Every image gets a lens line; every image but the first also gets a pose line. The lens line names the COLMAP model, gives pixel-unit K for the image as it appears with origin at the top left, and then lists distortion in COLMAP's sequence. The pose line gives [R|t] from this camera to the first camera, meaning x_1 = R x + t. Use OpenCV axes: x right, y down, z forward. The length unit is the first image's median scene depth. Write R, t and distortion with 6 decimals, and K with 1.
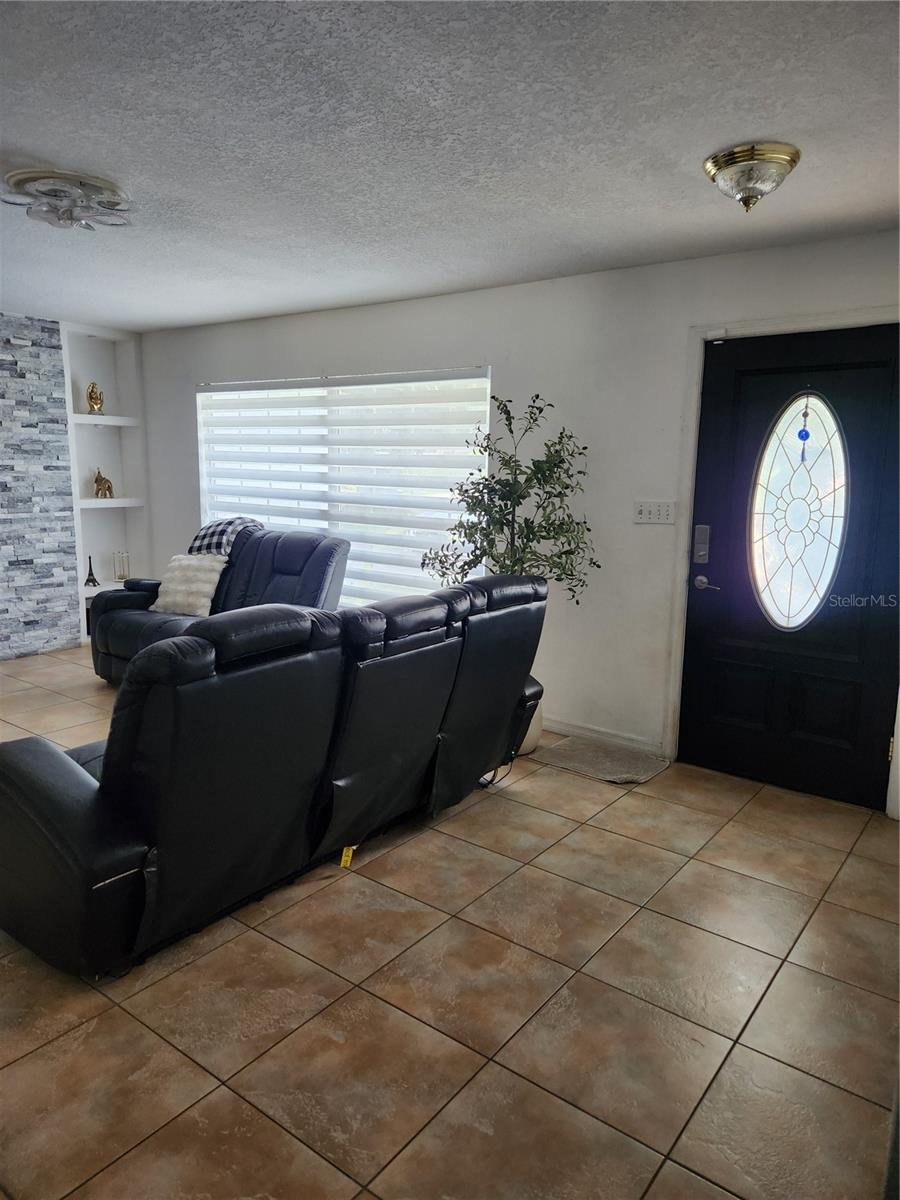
lens RADIAL K [[804.8, 0, 449.6], [0, 804.8, 597.3], [0, 0, 1]] dist [0.075136, -0.064768]
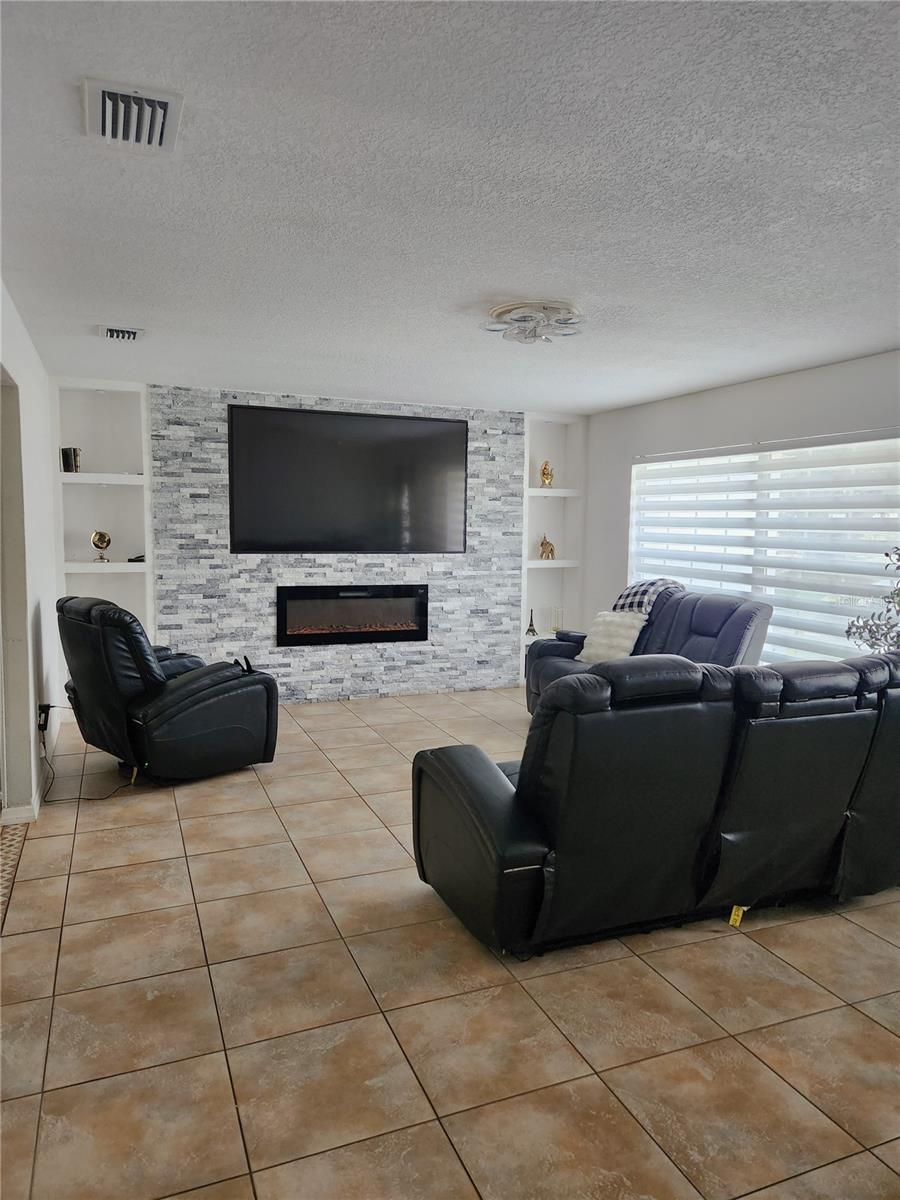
lens RADIAL K [[804.8, 0, 447.0], [0, 804.8, 595.5], [0, 0, 1]] dist [0.075136, -0.064768]
pose [[0.862553, 0.040077, -0.504377, 0.063869], [-0.080276, 0.995071, -0.058217, 0.013594], [0.499558, 0.090704, 0.861519, -0.095461]]
